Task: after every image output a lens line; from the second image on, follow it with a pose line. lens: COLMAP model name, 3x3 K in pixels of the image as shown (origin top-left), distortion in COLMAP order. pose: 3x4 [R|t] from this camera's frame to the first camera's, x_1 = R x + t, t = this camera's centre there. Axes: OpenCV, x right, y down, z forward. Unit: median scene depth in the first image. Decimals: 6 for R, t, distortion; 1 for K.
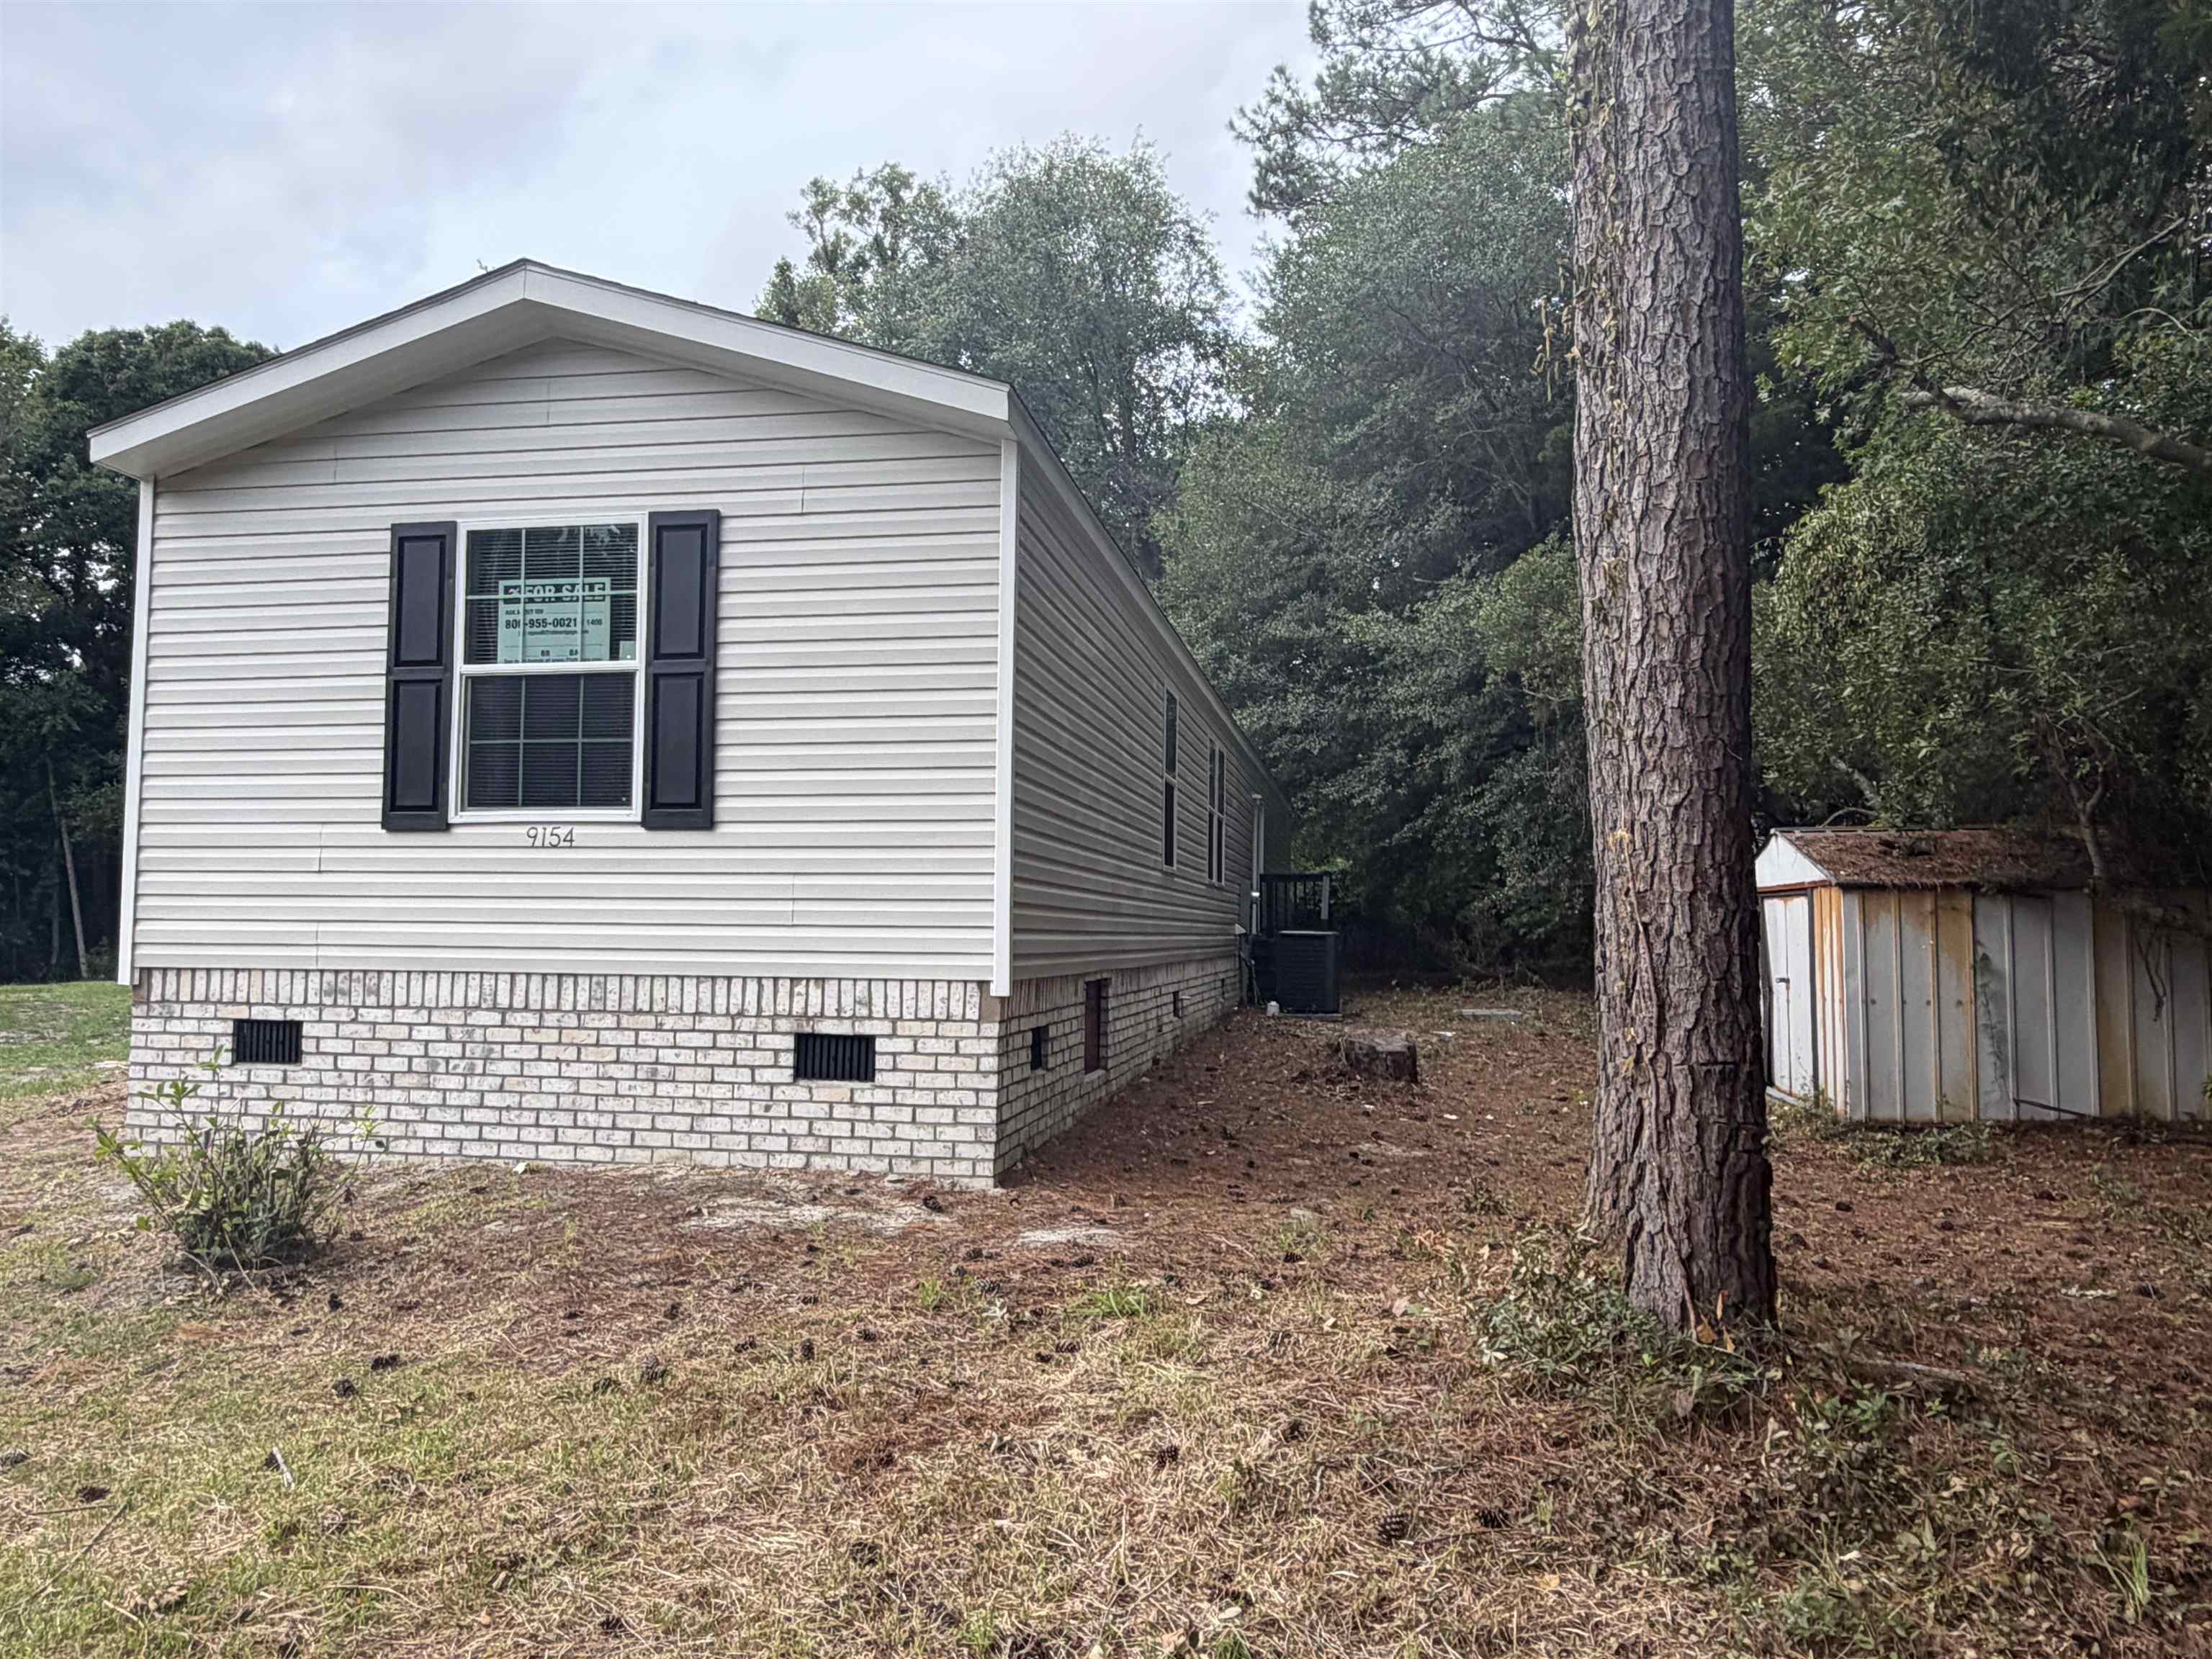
lens RADIAL K [[1552.5, 0, 1105.0], [0, 1552.5, 833.5], [0, 0, 1]] dist [-0.006000, -0.002696]
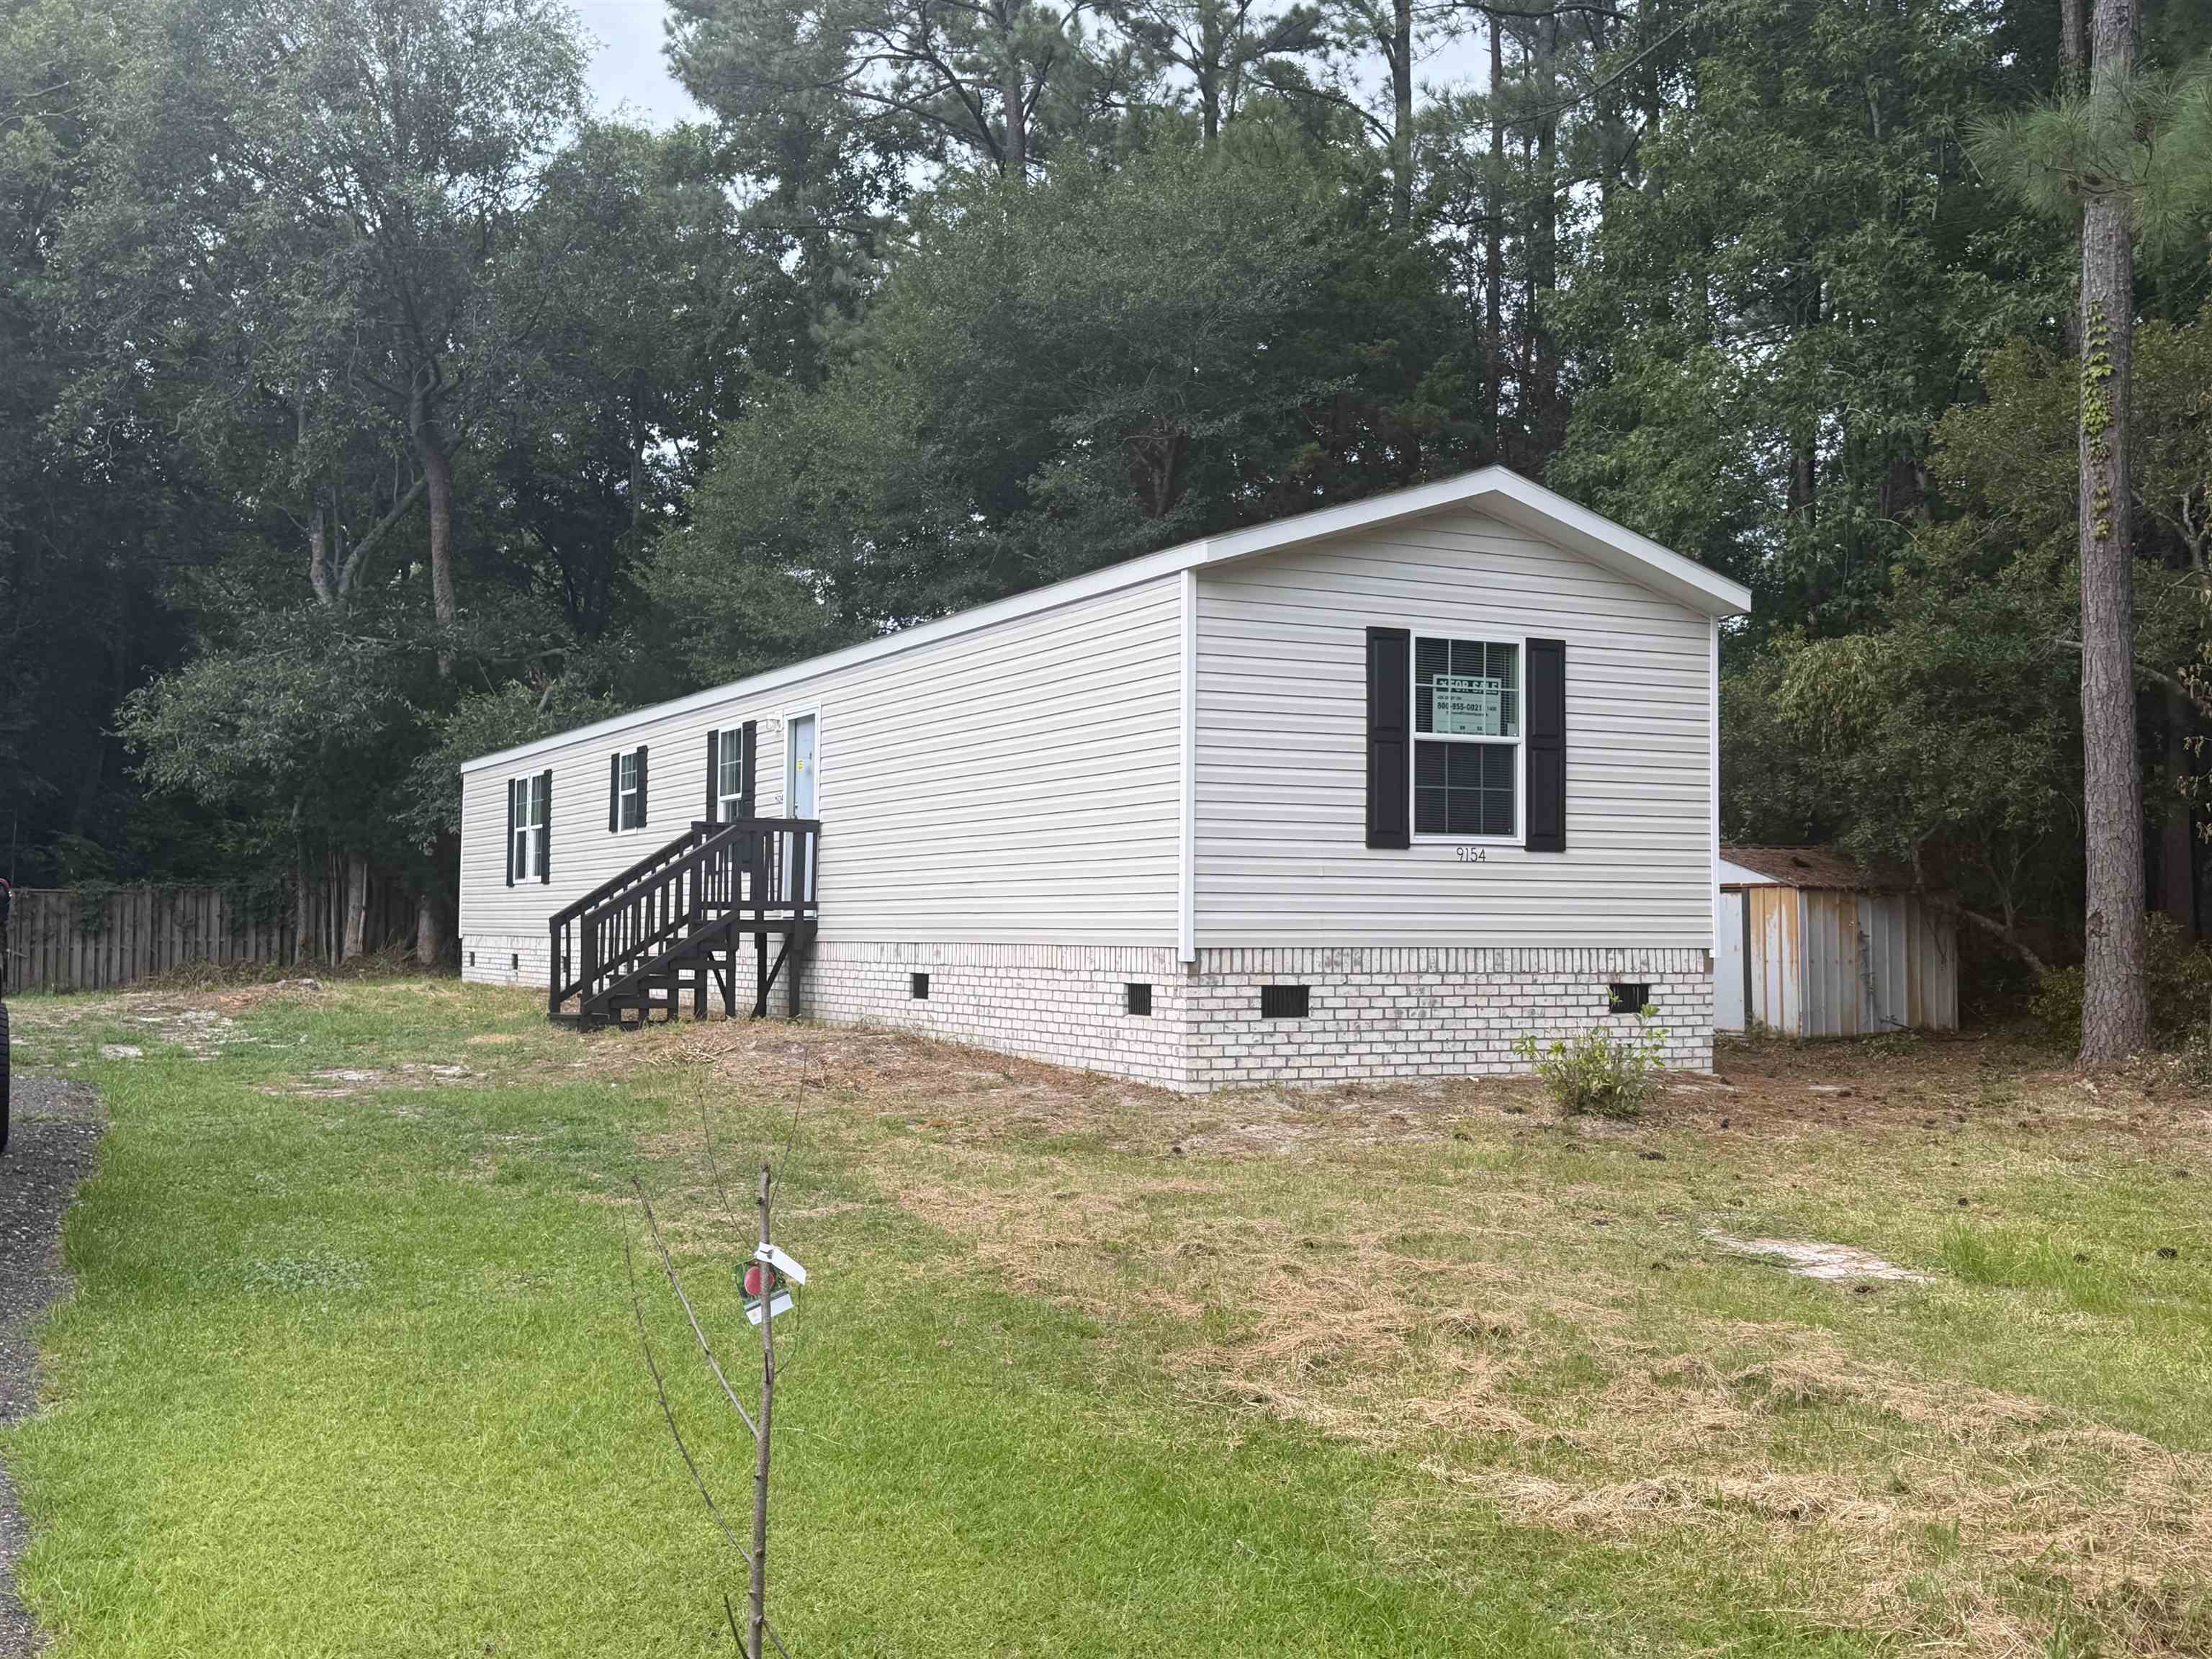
lens RADIAL K [[2175.7, 0, 1111.3], [0, 2175.7, 833.8], [0, 0, 1]] dist [0.178598, -0.389653]
pose [[0.788539, 0.019466, 0.614677, -1.894189], [-0.035293, 0.999284, 0.013630, -0.033687], [-0.613971, -0.032441, 0.788662, -0.417837]]
